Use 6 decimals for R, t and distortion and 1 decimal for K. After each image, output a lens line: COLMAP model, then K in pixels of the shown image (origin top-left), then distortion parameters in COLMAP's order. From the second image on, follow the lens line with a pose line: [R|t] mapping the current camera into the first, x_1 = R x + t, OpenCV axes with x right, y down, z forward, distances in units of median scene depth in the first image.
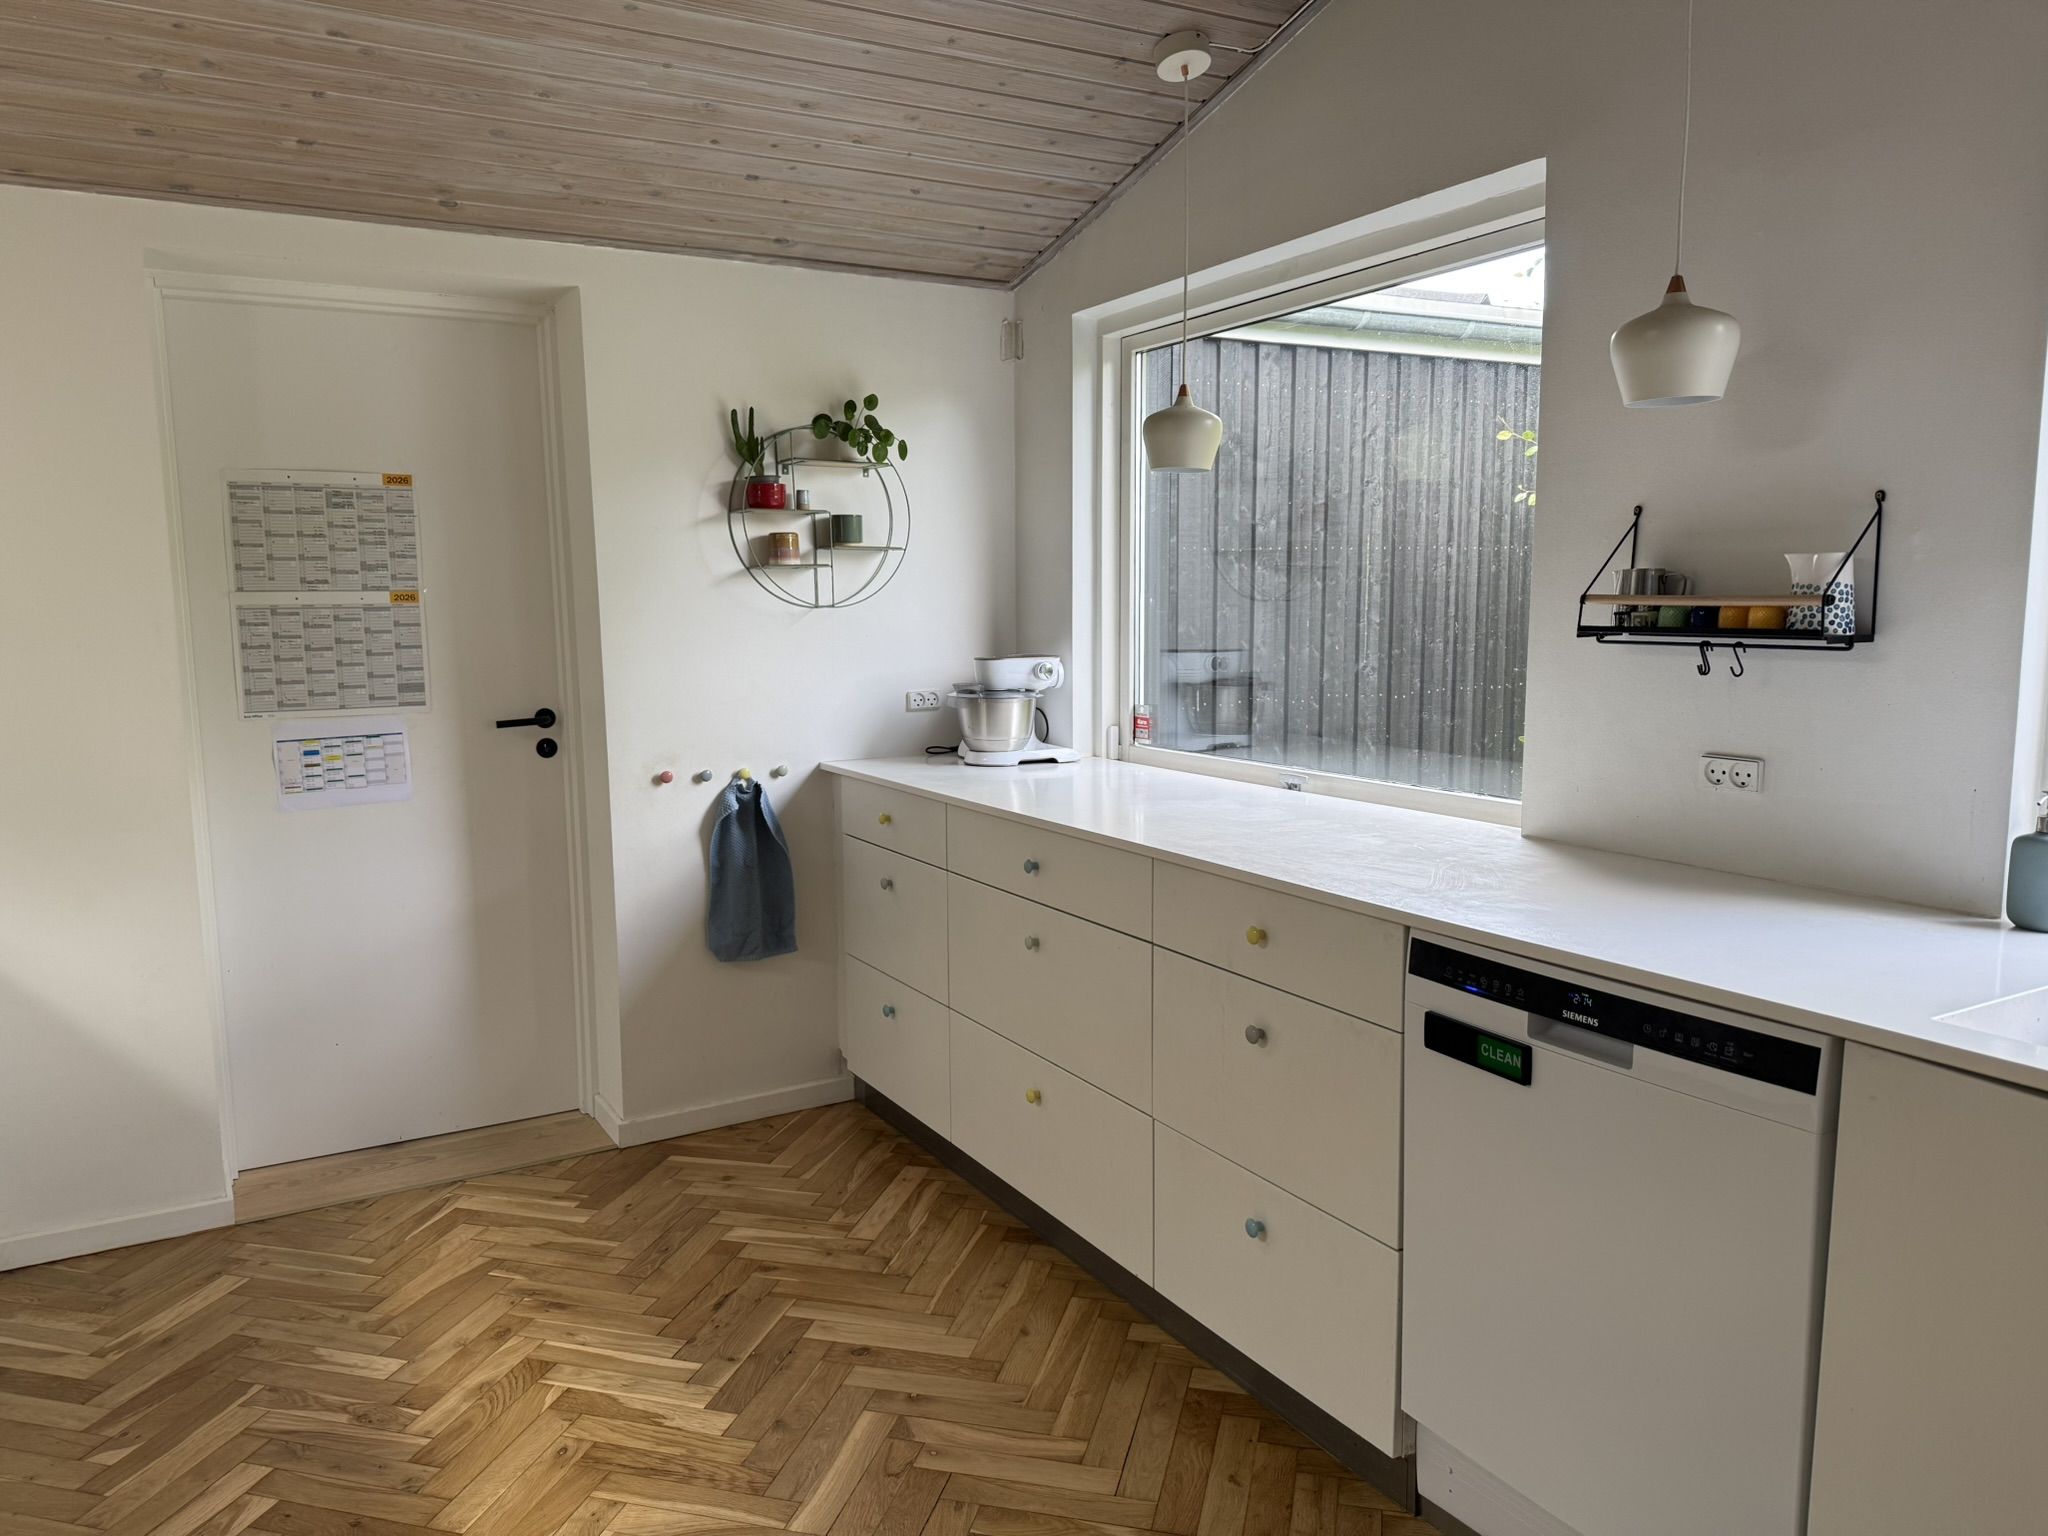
lens RADIAL K [[1446.6, 0, 1022.5], [0, 1446.6, 775.7], [0, 0, 1]] dist [0.005646, -0.001472]
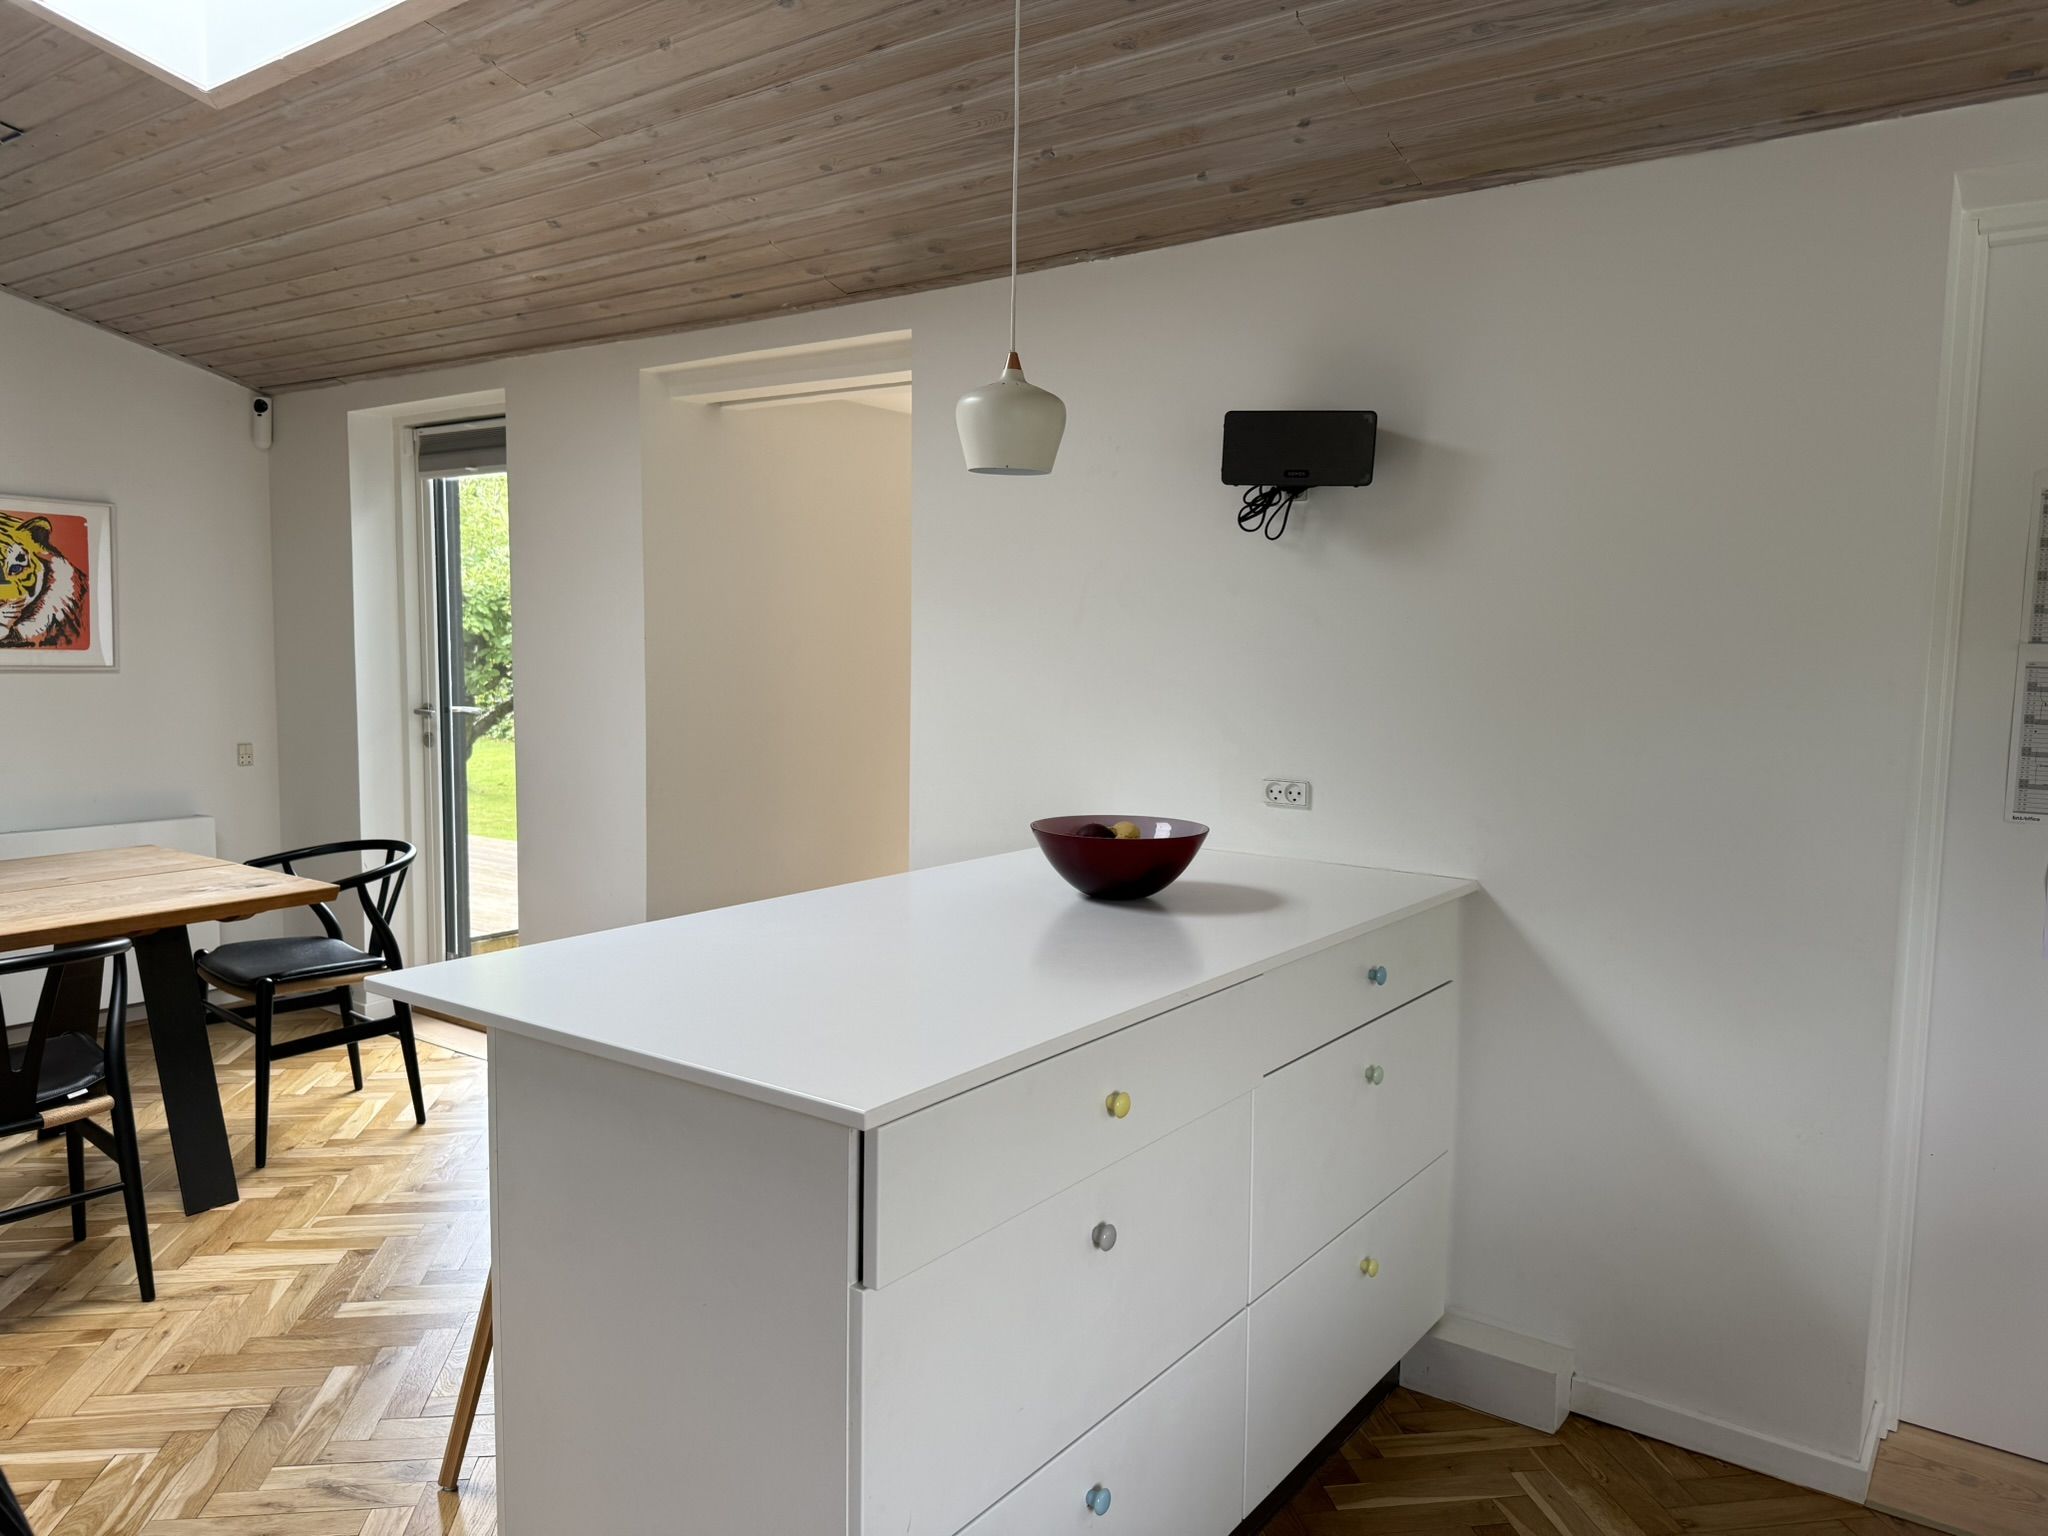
lens RADIAL K [[1446.6, 0, 1024.2], [0, 1446.6, 773.3], [0, 0, 1]] dist [0.005646, -0.001472]
pose [[0.390437, 0.107517, -0.914330, -0.077704], [-0.136586, 0.988931, 0.057964, -0.038334], [0.910441, 0.102254, 0.400800, 0.275543]]
